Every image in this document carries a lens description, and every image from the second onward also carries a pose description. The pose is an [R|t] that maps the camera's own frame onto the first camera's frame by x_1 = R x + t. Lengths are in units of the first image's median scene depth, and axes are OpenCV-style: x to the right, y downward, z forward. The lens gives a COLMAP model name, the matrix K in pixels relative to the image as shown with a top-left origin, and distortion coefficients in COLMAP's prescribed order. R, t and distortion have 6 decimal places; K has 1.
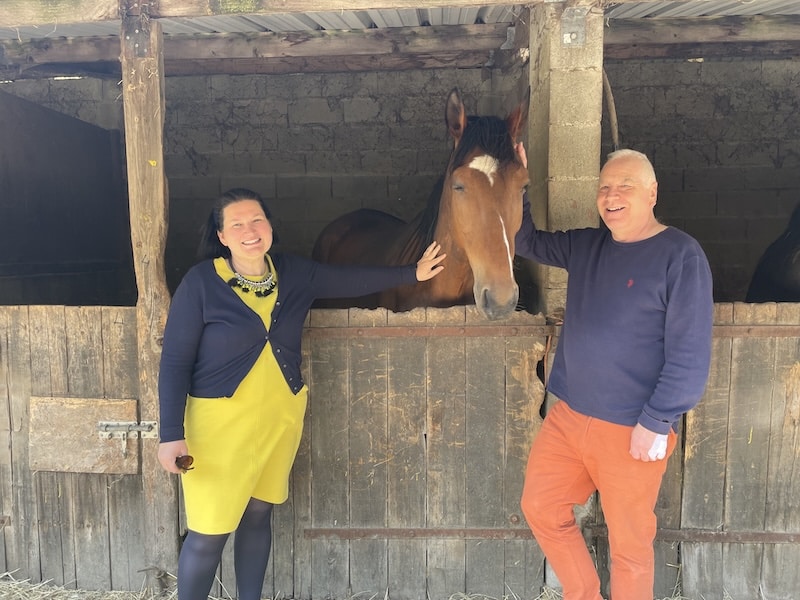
lens RADIAL K [[614.6, 0, 399.8], [0, 614.6, 297.5], [0, 0, 1]] dist [0.038679, -0.080931]
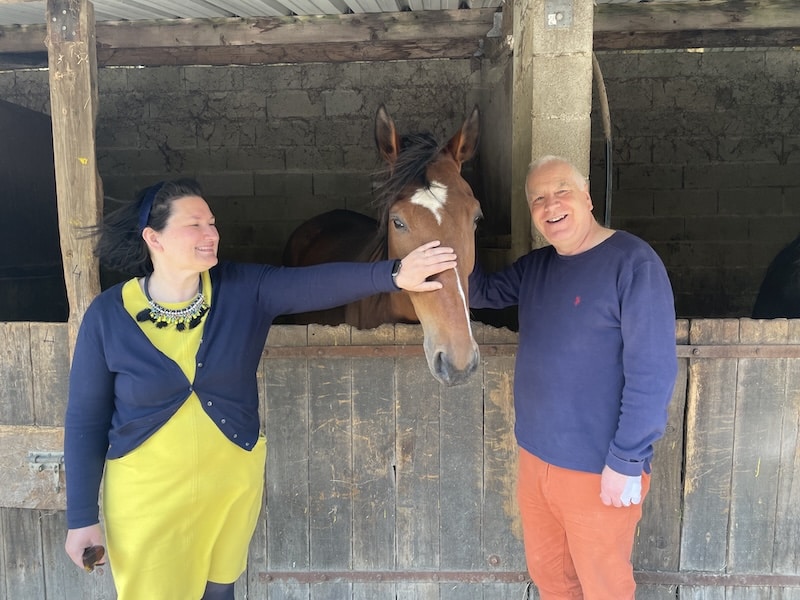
lens RADIAL K [[614.6, 0, 404.7], [0, 614.6, 297.1], [0, 0, 1]] dist [0.038679, -0.080931]
pose [[0.999968, -0.001686, 0.007838, 0.049269], [0.001628, 0.999972, 0.007355, -0.027993], [-0.007850, -0.007342, 0.999942, 0.109446]]
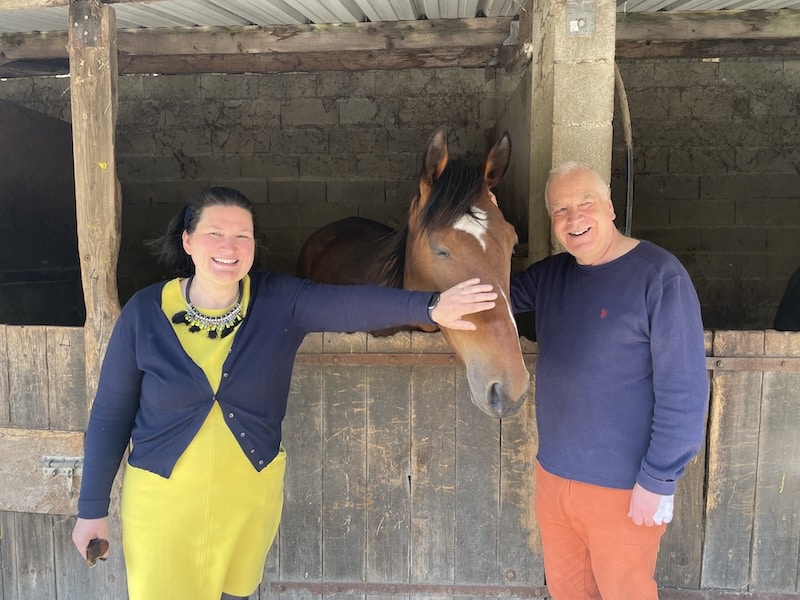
lens RADIAL K [[614.6, 0, 400.8], [0, 614.6, 296.5], [0, 0, 1]] dist [0.038679, -0.080931]
pose [[0.999888, 0.008756, -0.012103, 0.037162], [-0.008853, 0.999929, -0.008032, -0.026123], [0.012032, 0.008138, 0.999894, 0.118163]]
